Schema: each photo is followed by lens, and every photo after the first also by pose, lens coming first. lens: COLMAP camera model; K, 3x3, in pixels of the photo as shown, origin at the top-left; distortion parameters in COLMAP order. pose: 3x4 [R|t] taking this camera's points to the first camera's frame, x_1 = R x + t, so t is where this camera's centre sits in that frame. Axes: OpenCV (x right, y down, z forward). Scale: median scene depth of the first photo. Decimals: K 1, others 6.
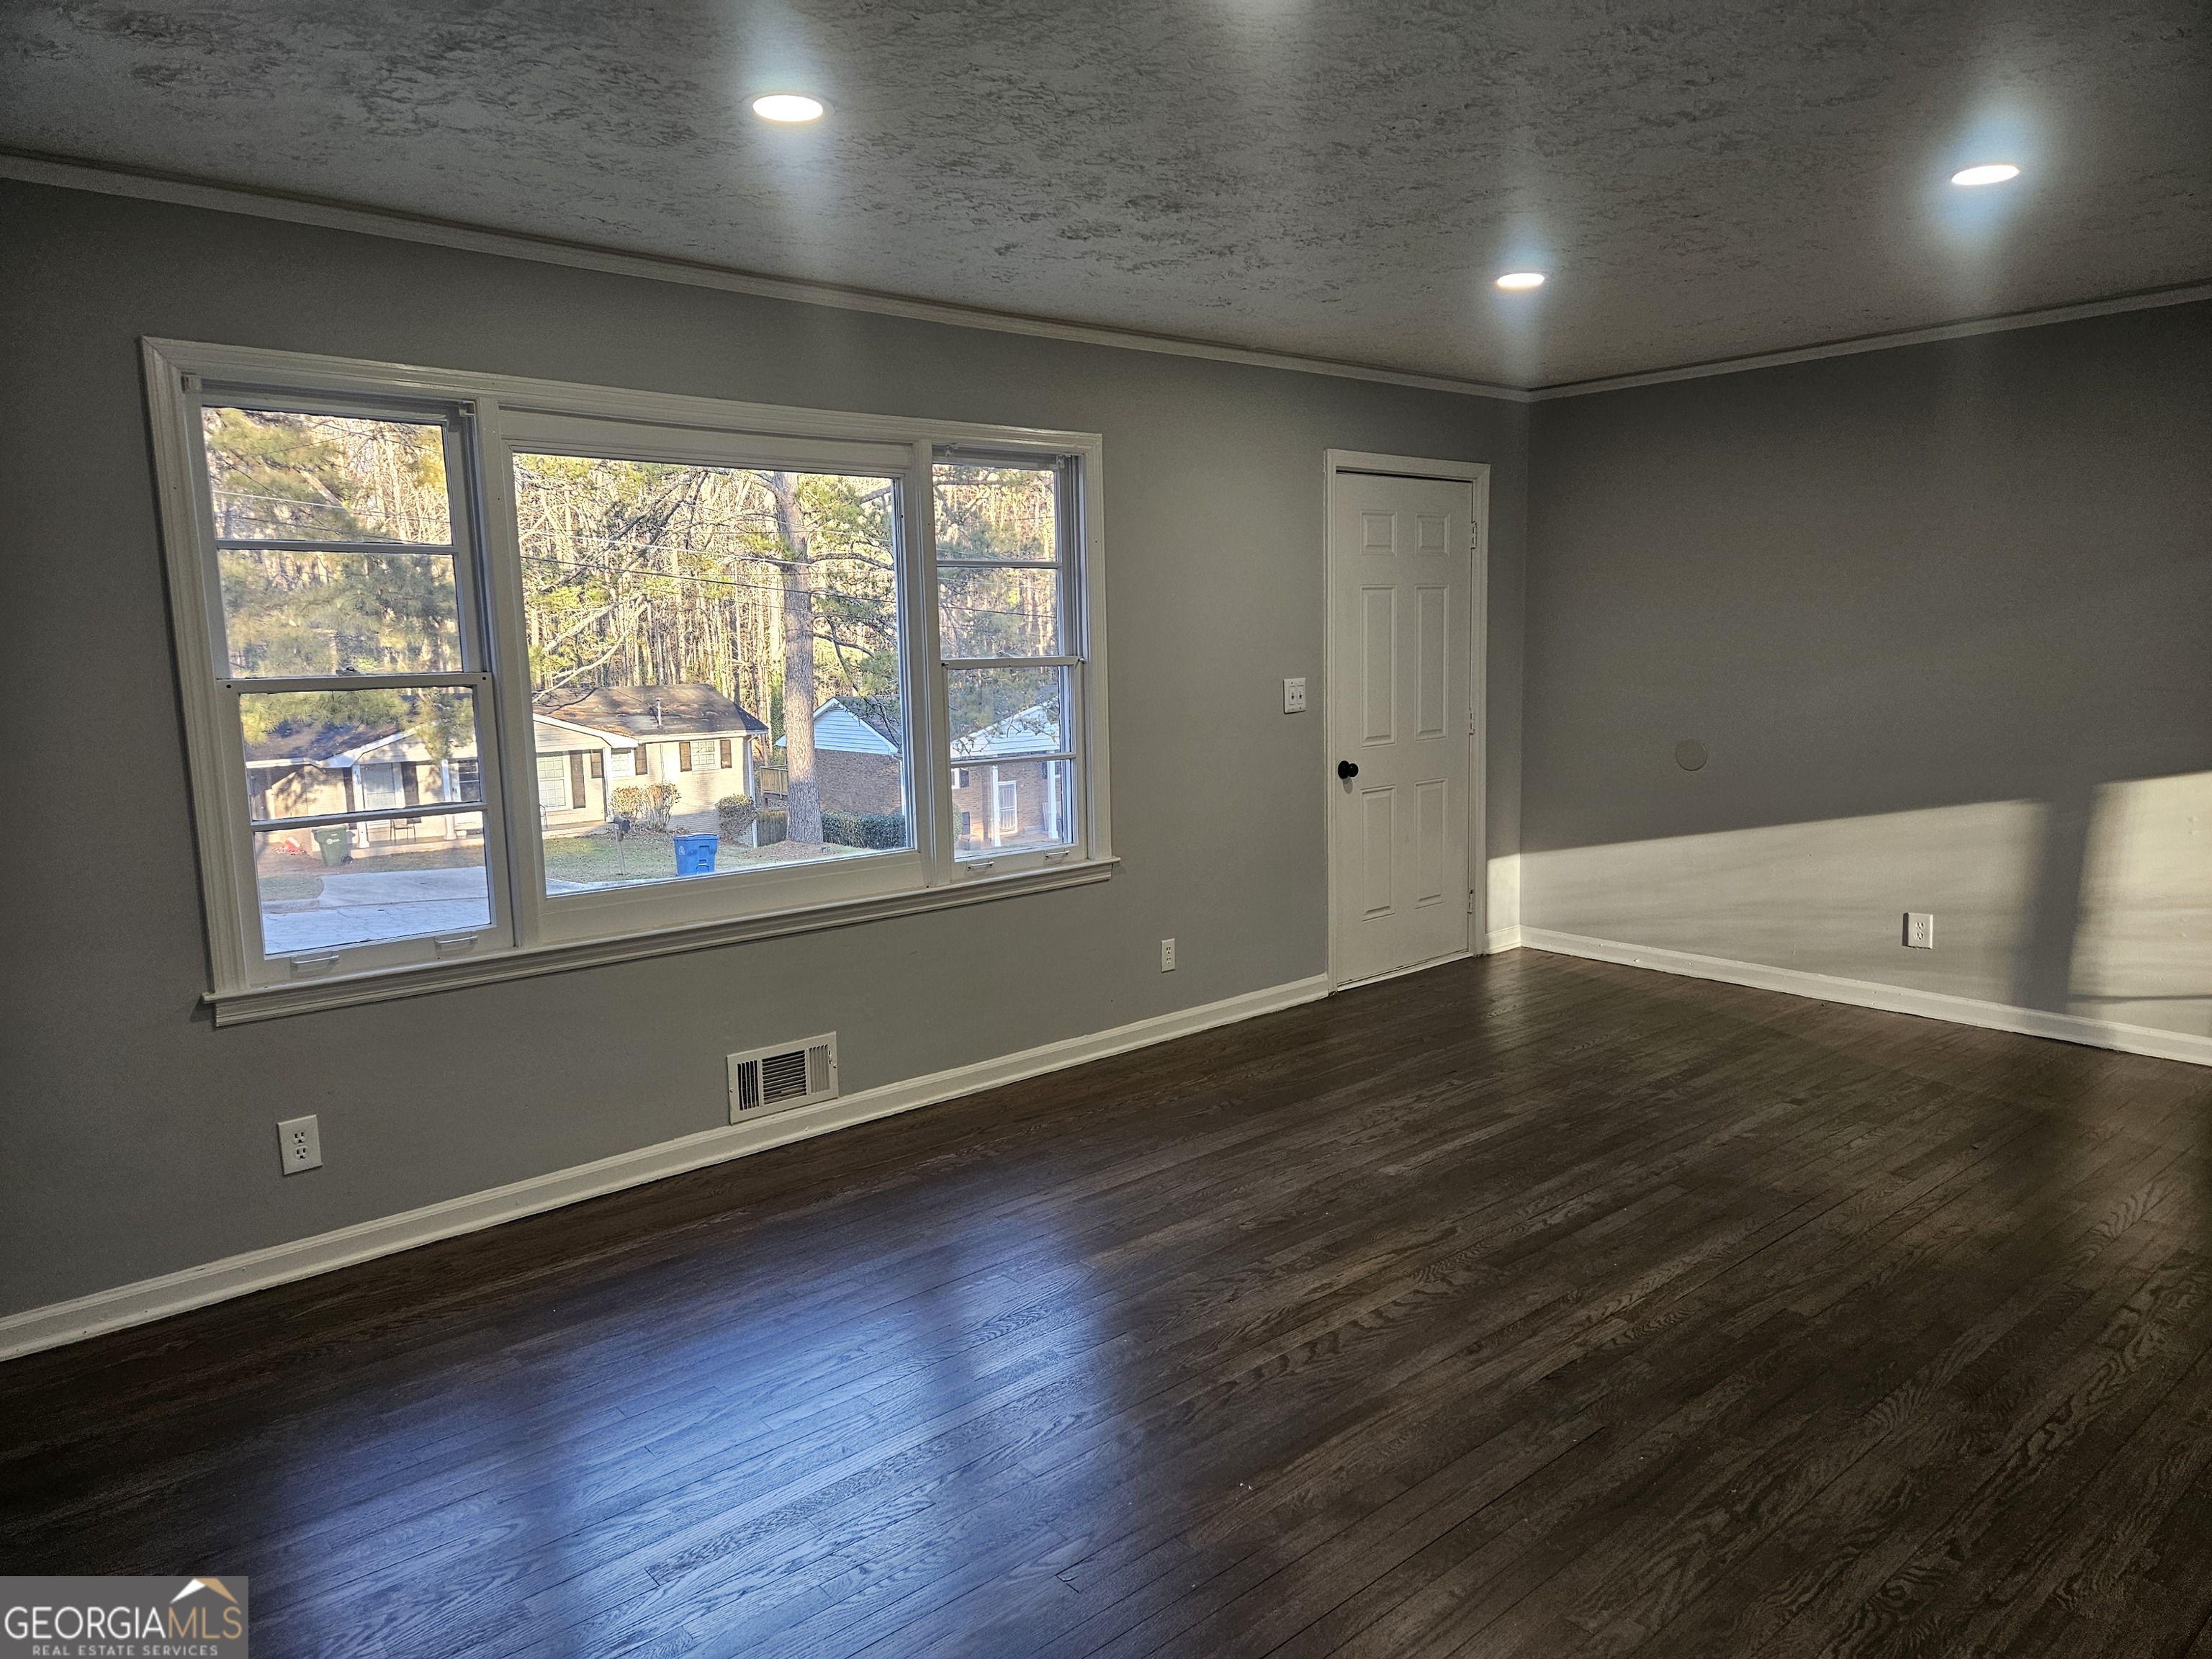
lens RADIAL K [[1464.1, 0, 1119.4], [0, 1464.1, 821.7], [0, 0, 1]] dist [0.071312, -0.050163]
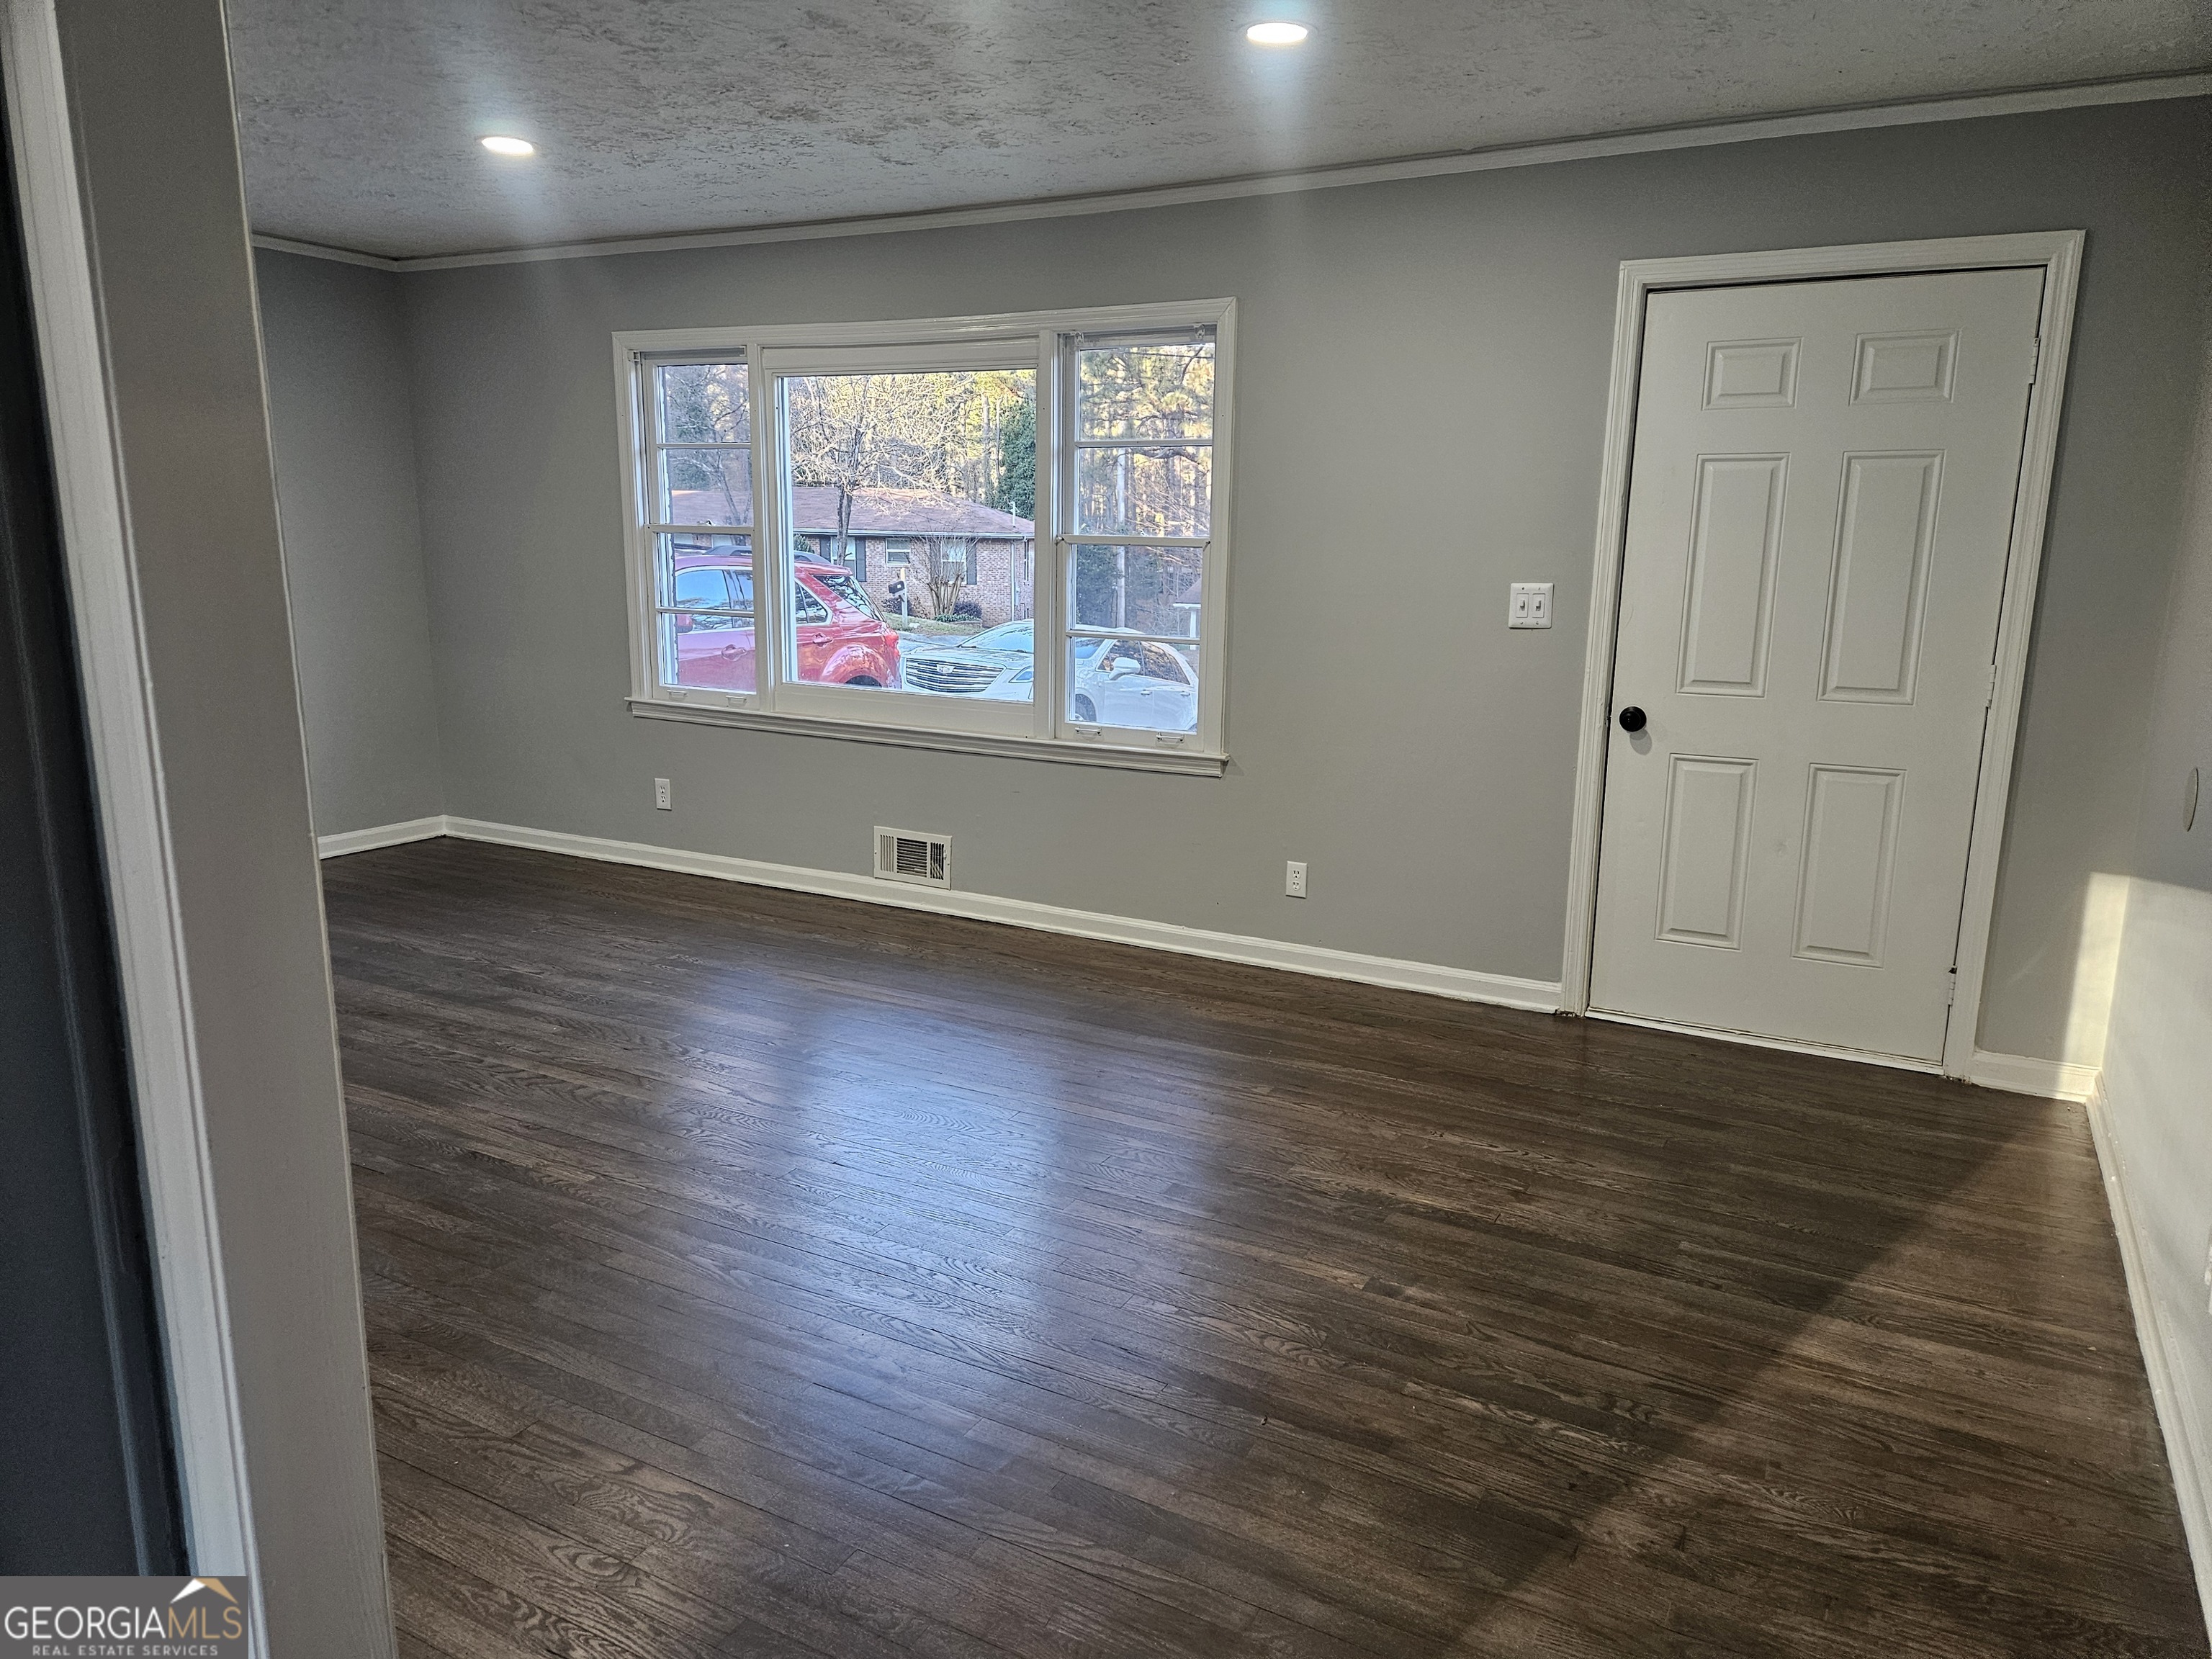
lens RADIAL K [[1464.1, 0, 1119.4], [0, 1464.1, 821.7], [0, 0, 1]] dist [0.071312, -0.050163]
pose [[0.360147, 0.209200, -0.909137, 1.163591], [-0.146572, 0.975118, 0.166320, -0.111694], [0.921309, 0.073355, 0.381849, 0.798485]]
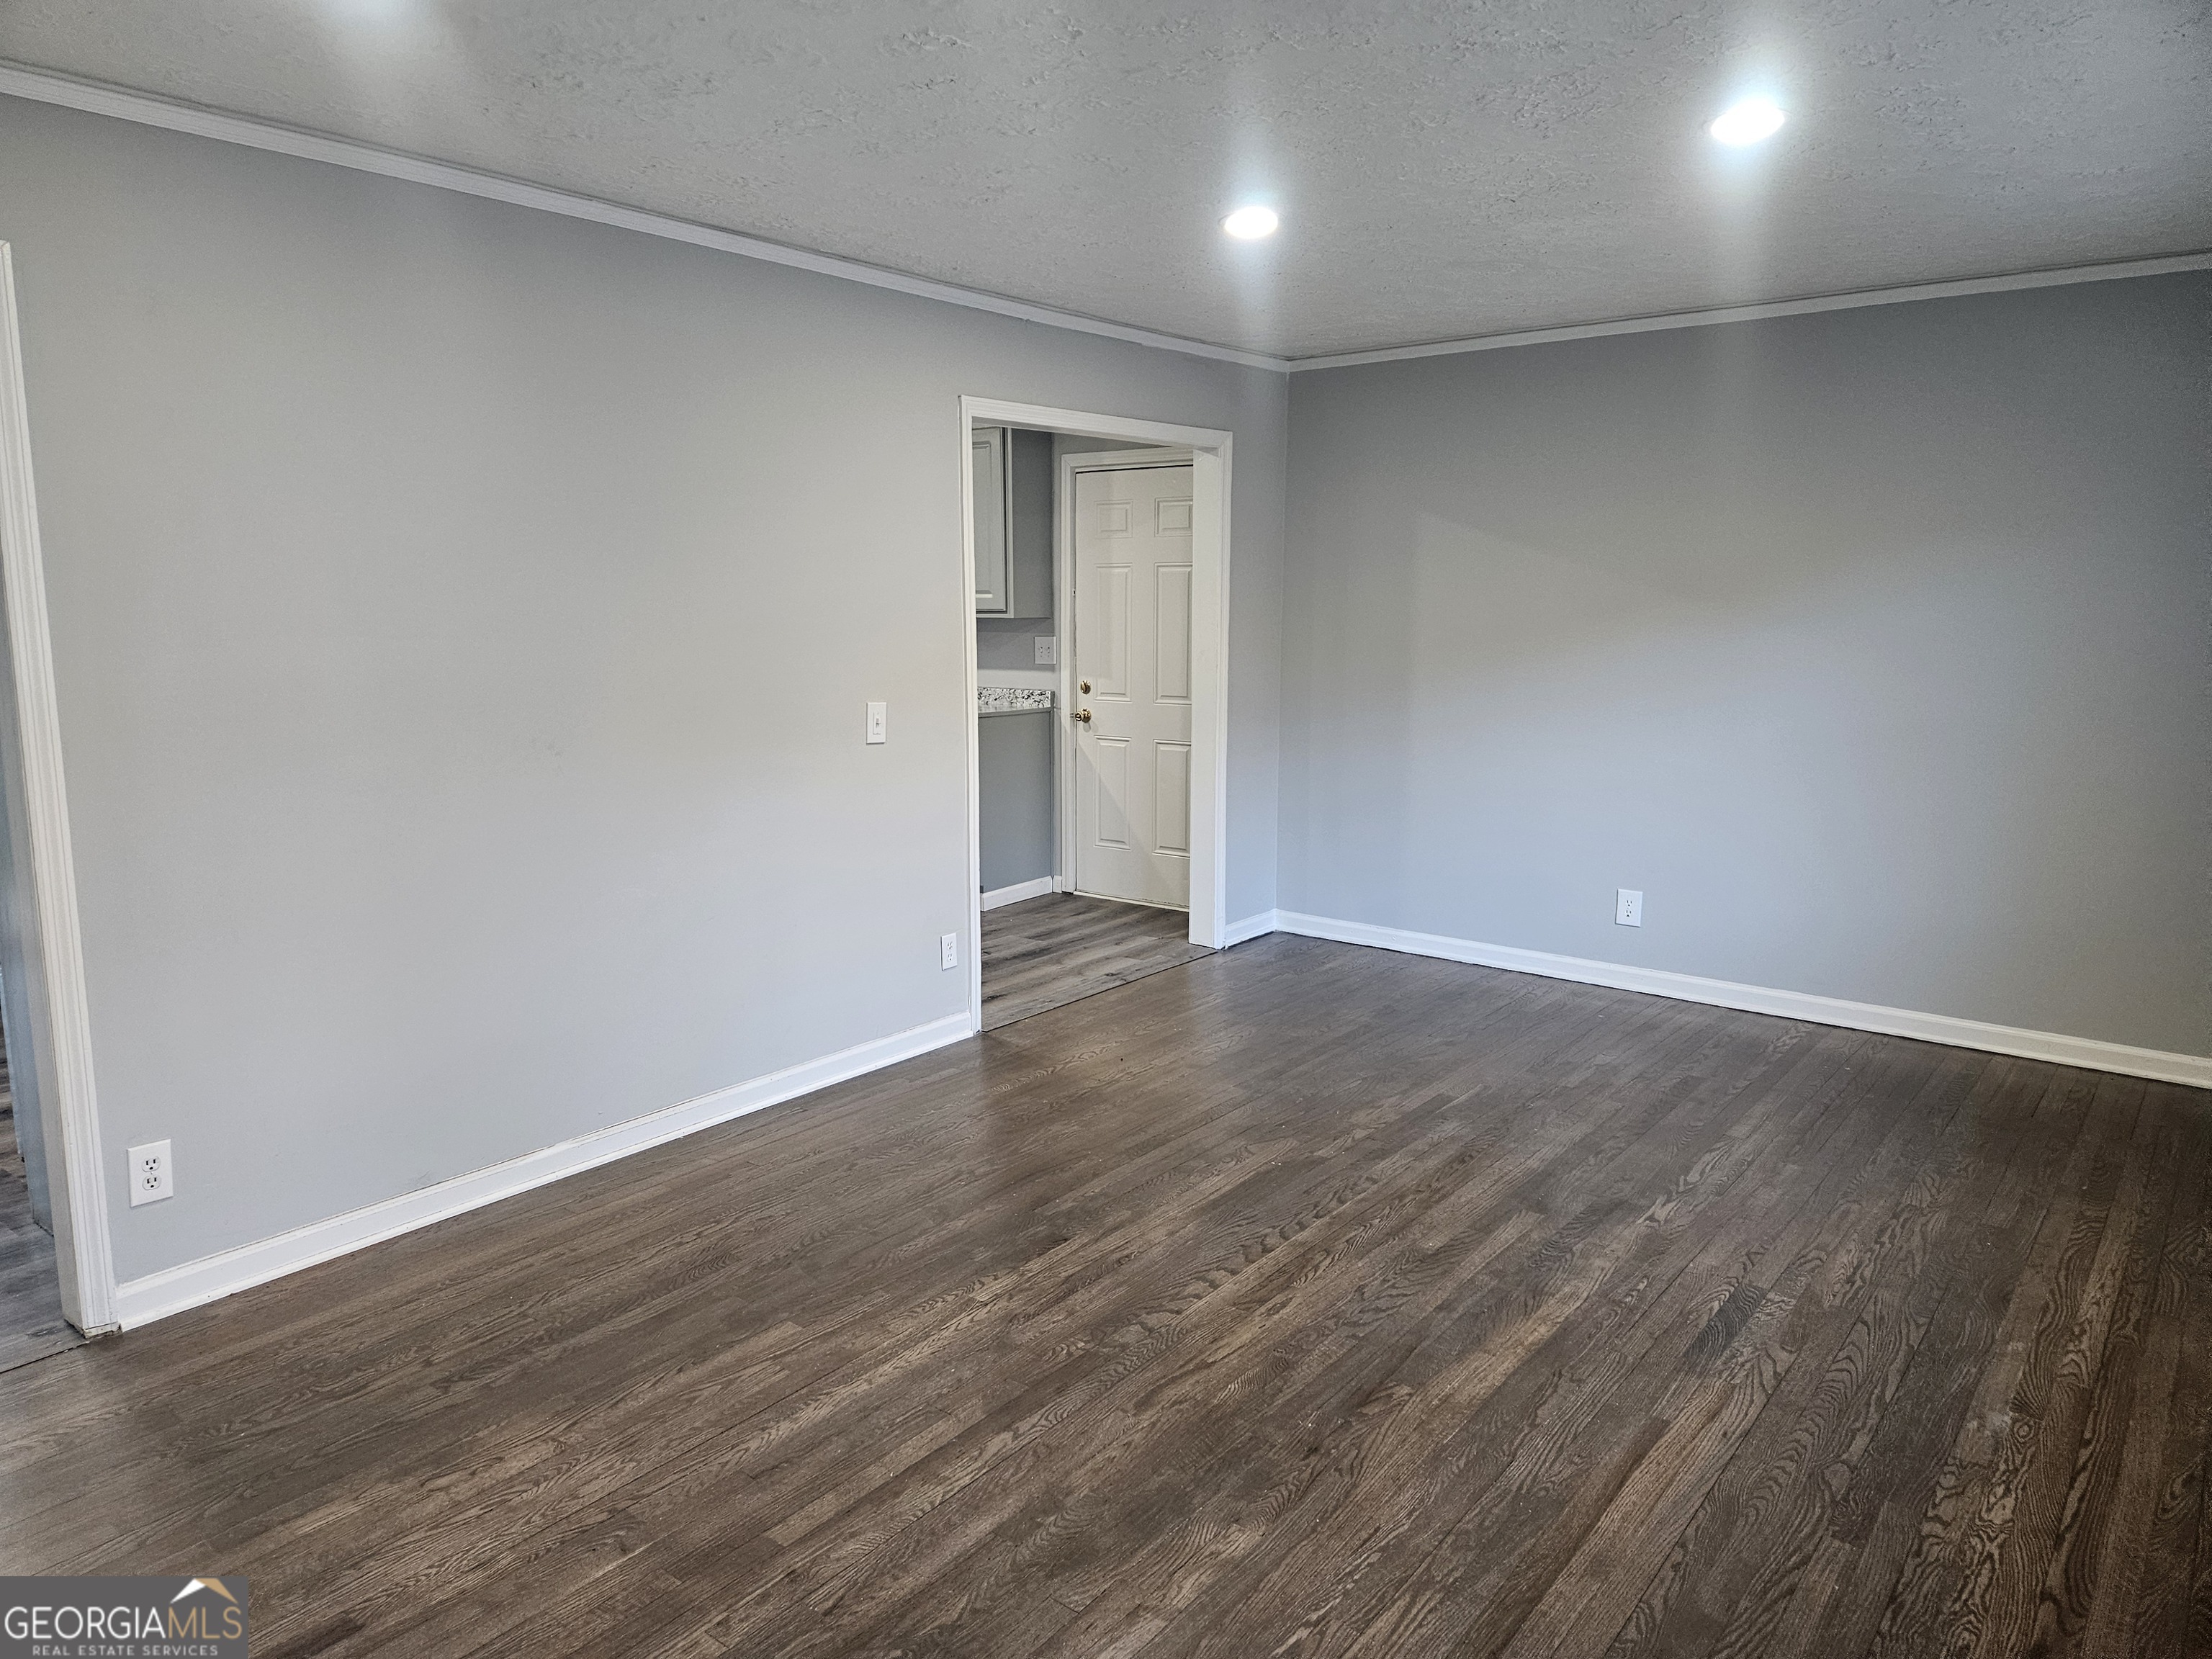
lens RADIAL K [[1464.1, 0, 1119.4], [0, 1464.1, 821.7], [0, 0, 1]] dist [0.071312, -0.050163]
pose [[-0.980152, 0.049929, -0.191857, 0.362668], [-0.006601, 0.959010, 0.283296, -0.222910], [0.198137, 0.278939, -0.939646, 1.610014]]
